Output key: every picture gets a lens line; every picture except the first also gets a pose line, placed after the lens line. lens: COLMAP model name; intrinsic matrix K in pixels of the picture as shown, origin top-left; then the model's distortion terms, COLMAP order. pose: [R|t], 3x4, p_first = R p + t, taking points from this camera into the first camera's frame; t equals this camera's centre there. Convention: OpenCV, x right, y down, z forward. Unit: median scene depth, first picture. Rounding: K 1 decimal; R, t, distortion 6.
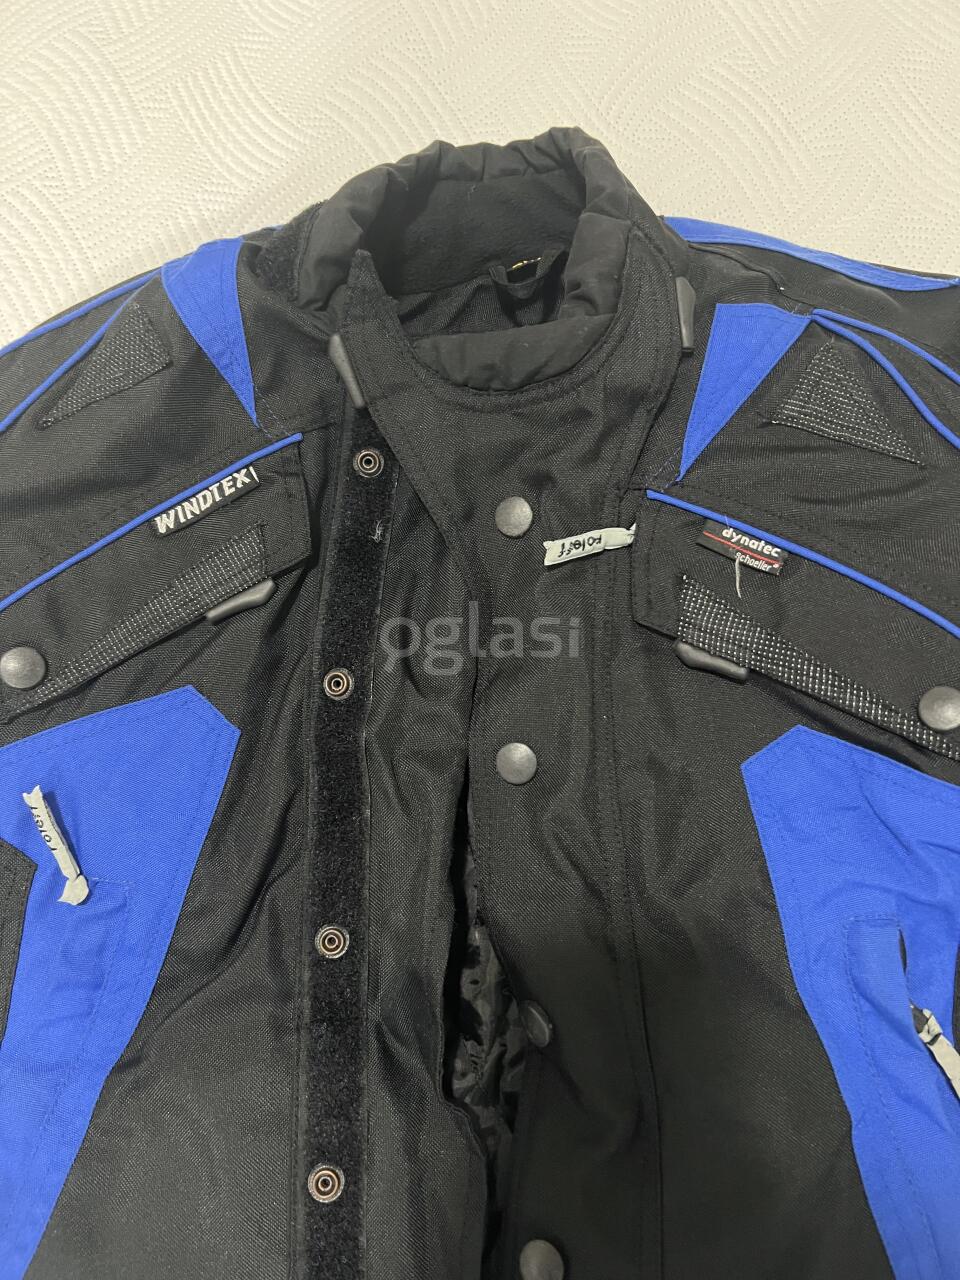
lens RADIAL K [[961.7, 0, 477.1], [0, 961.7, 633.6], [0, 0, 1]] dist [0.035908, -0.043797]
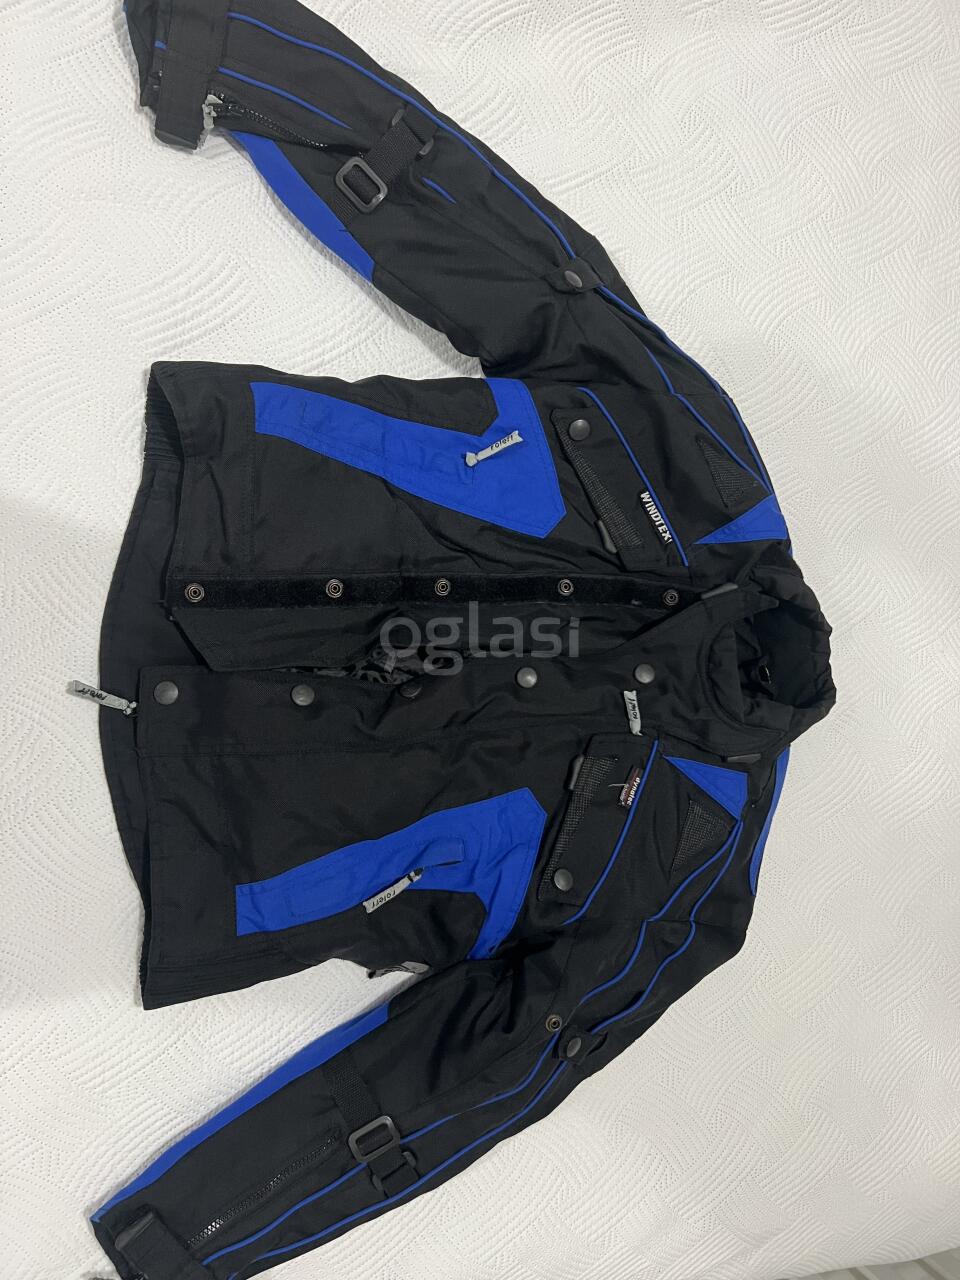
lens RADIAL K [[961.7, 0, 475.6], [0, 961.7, 642.2], [0, 0, 1]] dist [0.035908, -0.043797]
pose [[-0.005115, 0.996786, 0.079950, -0.189012], [-0.996322, 0.001759, -0.085675, 0.406317], [-0.085540, -0.080094, 0.993110, -0.955826]]
